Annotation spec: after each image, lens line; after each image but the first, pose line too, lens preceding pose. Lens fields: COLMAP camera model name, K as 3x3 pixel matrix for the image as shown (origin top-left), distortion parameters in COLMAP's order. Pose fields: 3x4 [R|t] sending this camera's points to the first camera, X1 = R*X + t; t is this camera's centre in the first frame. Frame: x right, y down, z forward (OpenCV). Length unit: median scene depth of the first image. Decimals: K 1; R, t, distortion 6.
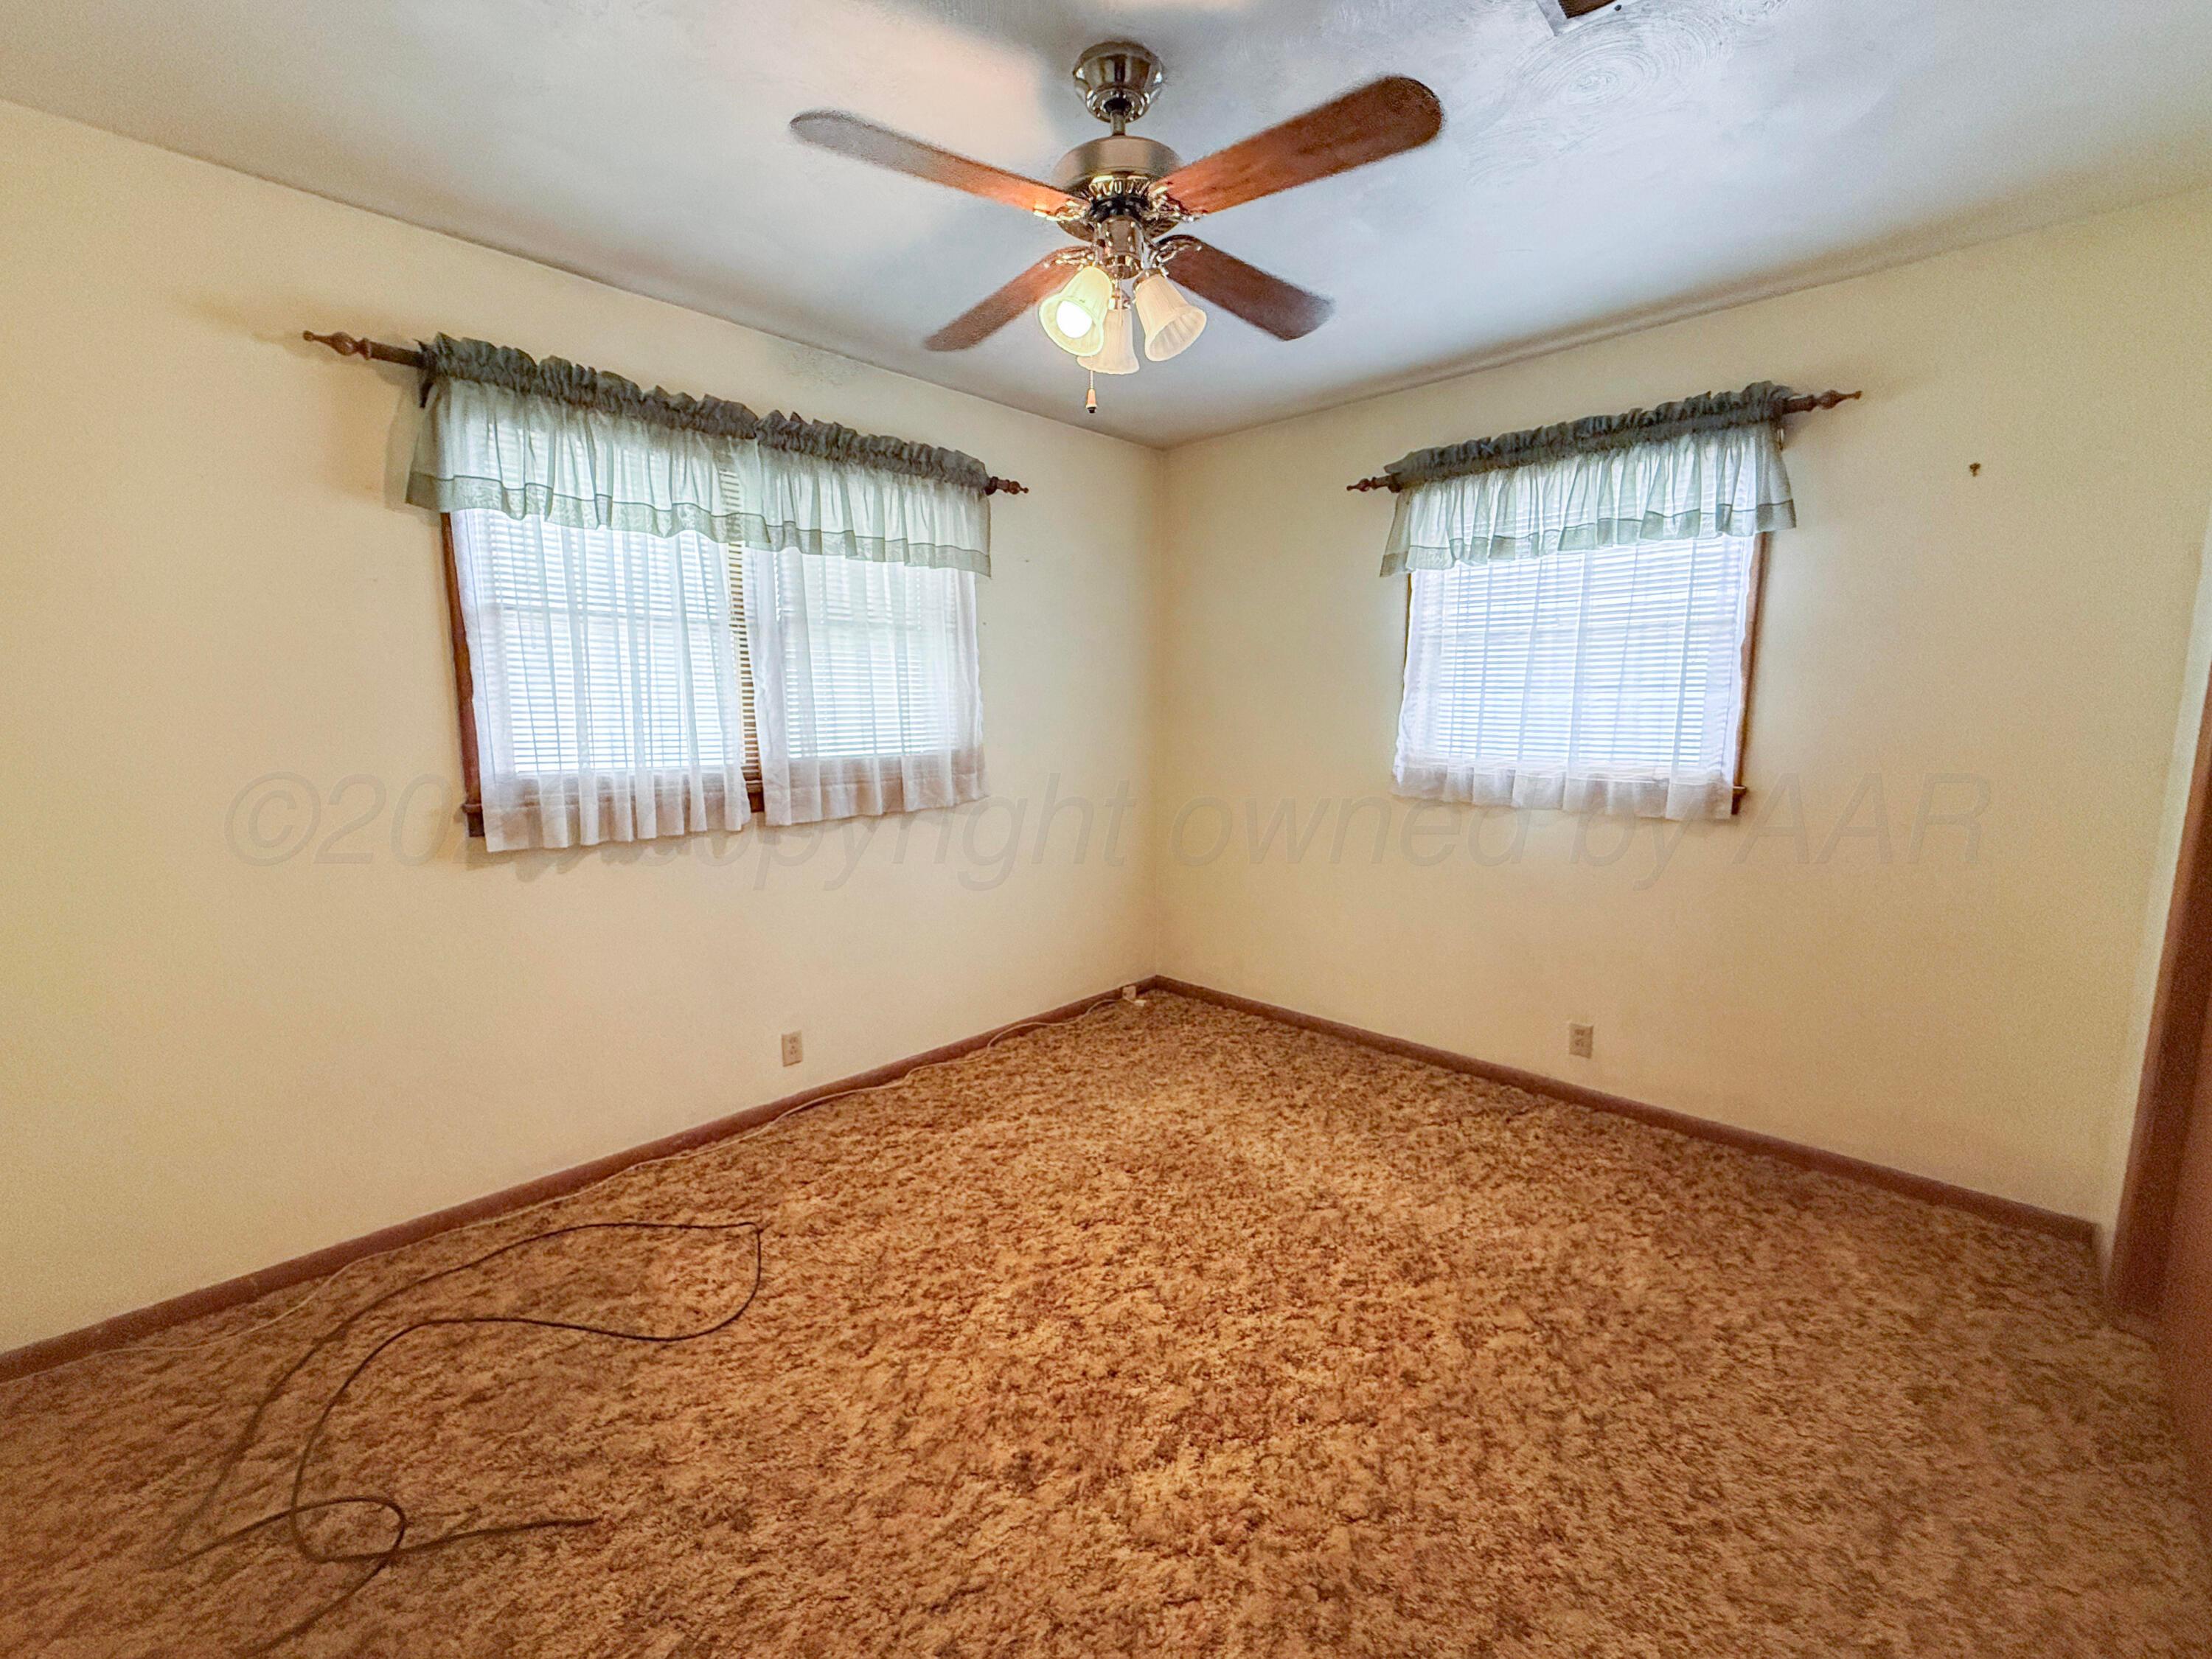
lens RADIAL K [[884.5, 0, 1060.4], [0, 884.5, 837.9], [0, 0, 1]] dist [-0.002006, 0.000356]
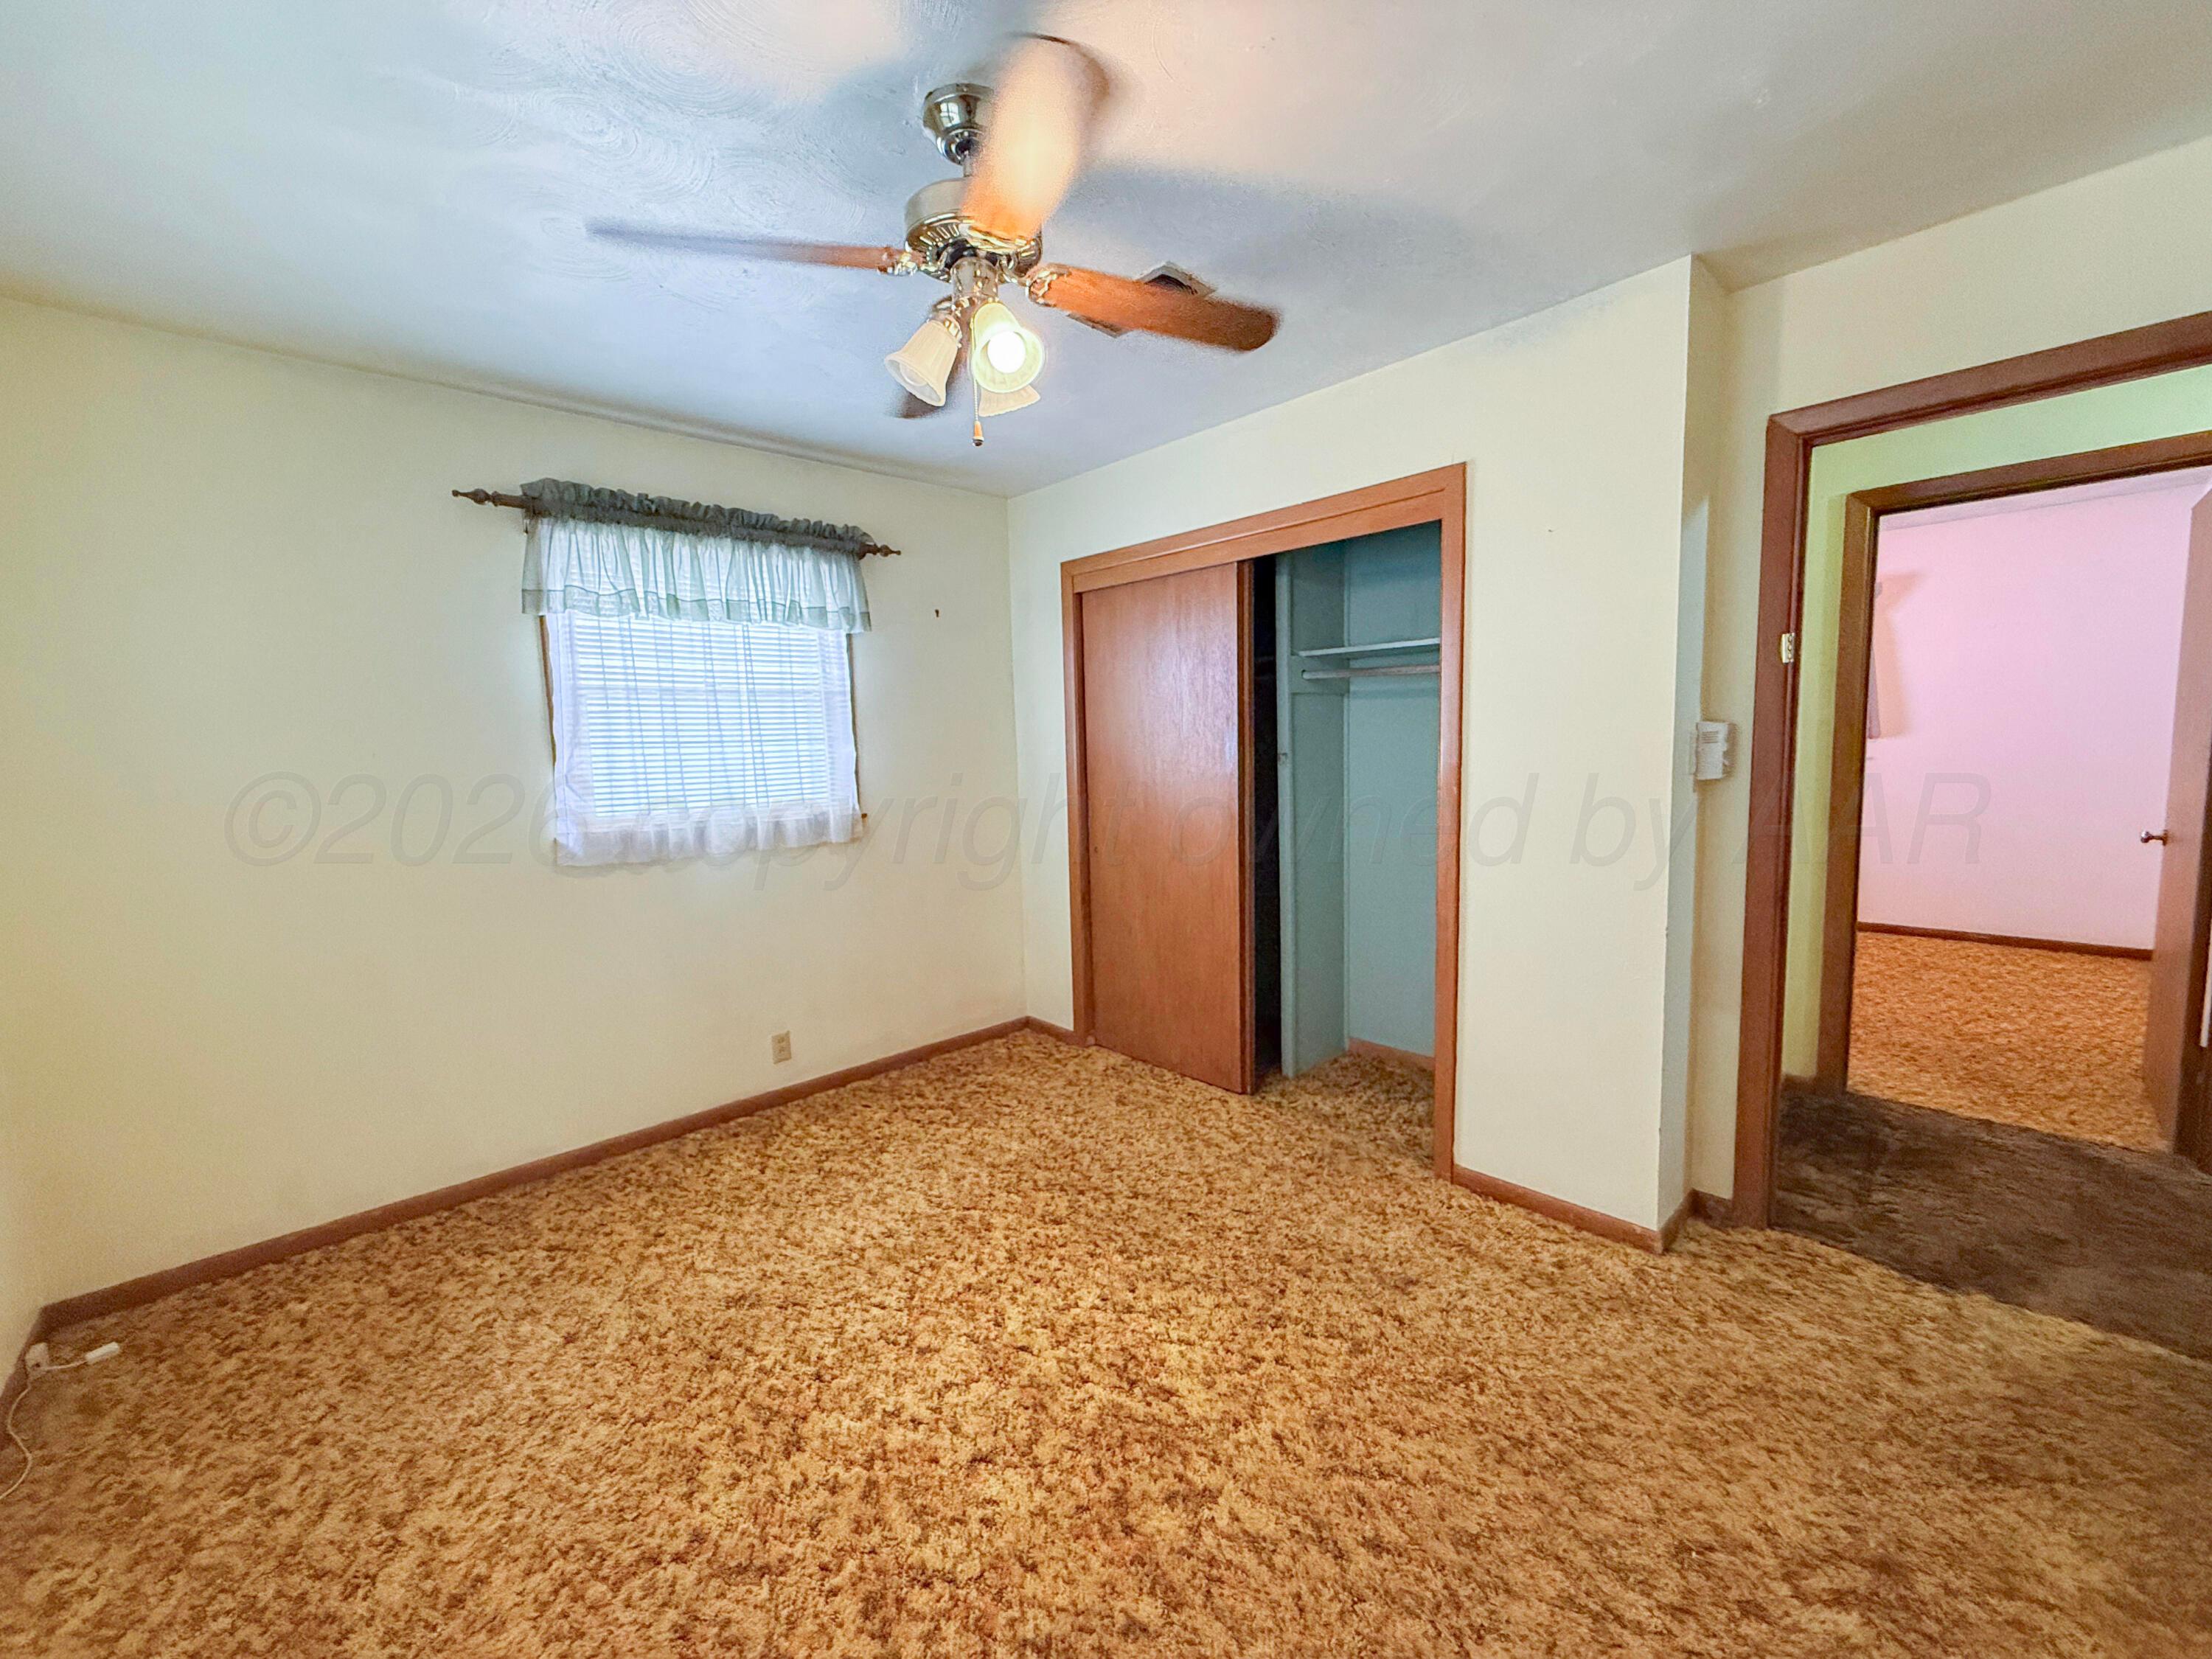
lens RADIAL K [[884.5, 0, 1111.5], [0, 884.5, 839.3], [0, 0, 1]] dist [-0.002006, 0.000356]
pose [[0.040011, -0.109131, 0.993222, -0.529783], [0.179202, 0.978685, 0.100314, -0.076542], [-0.982998, 0.173974, 0.058715, 0.491323]]
